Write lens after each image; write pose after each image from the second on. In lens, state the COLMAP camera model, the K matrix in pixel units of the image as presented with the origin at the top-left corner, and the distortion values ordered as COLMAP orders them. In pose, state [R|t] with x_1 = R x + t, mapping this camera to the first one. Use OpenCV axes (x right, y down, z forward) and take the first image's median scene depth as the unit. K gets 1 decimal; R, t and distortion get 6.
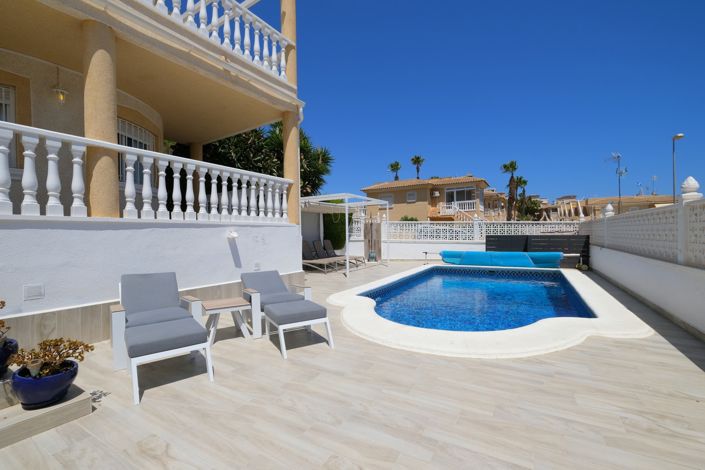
lens RADIAL K [[305.8, 0, 354.4], [0, 305.8, 232.8], [0, 0, 1]] dist [0.009091, -0.000135]
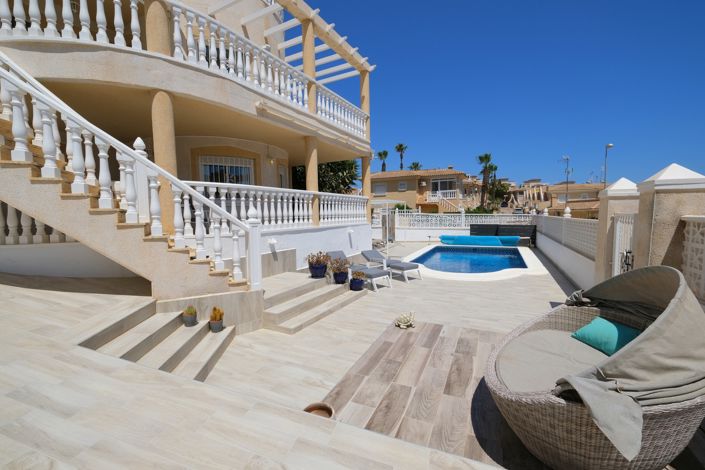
lens RADIAL K [[305.8, 0, 352.4], [0, 305.8, 235.1], [0, 0, 1]] dist [0.009091, -0.000135]
pose [[0.997134, -0.006779, 0.075349, -0.224635], [0.001197, 0.997266, 0.073888, -0.045934], [-0.075644, -0.073586, 0.994416, -0.379875]]
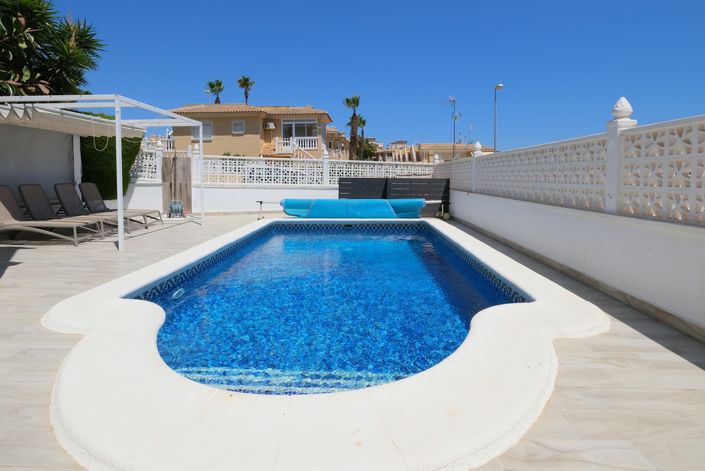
lens RADIAL K [[369.7, 0, 349.2], [0, 369.7, 192.0], [0, 0, 1]] dist [-0.005104, -0.000994]
pose [[0.887852, -0.005594, 0.460095, 0.026404], [-0.013401, 0.999188, 0.038009, 0.007699], [-0.459933, -0.039912, 0.887056, 0.162685]]
